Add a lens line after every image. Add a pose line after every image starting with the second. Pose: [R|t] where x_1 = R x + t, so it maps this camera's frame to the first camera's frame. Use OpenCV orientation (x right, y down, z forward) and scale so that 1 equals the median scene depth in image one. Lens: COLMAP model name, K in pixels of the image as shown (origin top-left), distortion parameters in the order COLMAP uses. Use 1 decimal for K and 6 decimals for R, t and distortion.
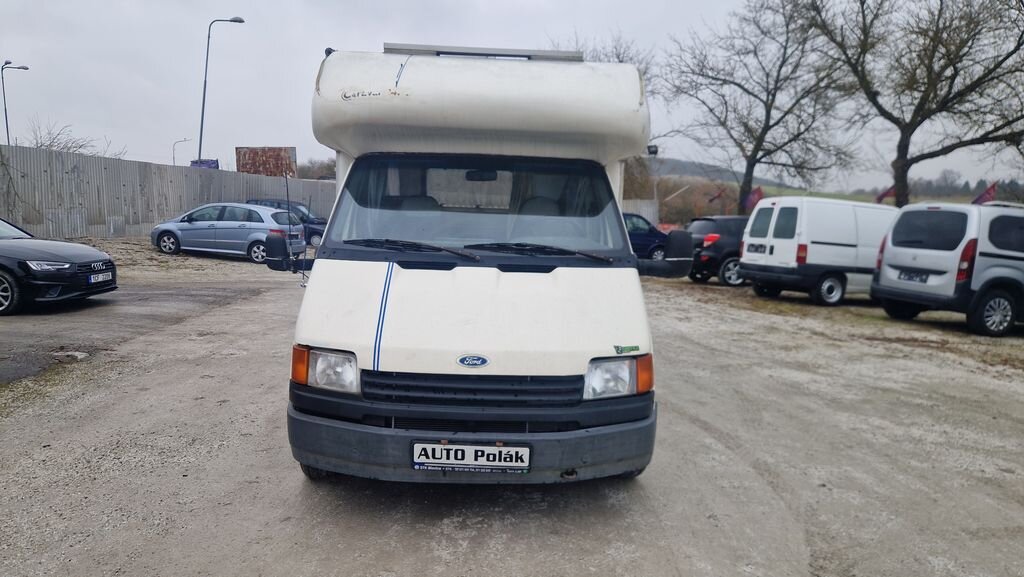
lens RADIAL K [[680.4, 0, 509.4], [0, 680.4, 285.6], [0, 0, 1]] dist [0.076016, -0.049776]
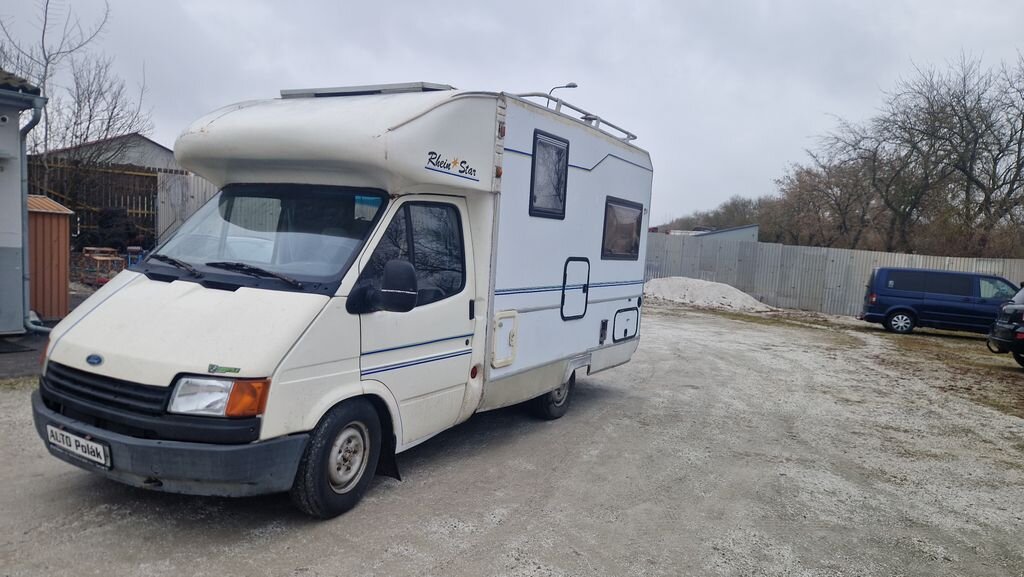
lens RADIAL K [[680.4, 0, 509.4], [0, 680.4, 285.6], [0, 0, 1]] dist [0.076016, -0.049776]
pose [[0.847040, 0.059085, -0.528236, 0.943022], [-0.098811, 0.993983, -0.047265, -0.019154], [0.522265, 0.092231, 0.847781, 0.325648]]
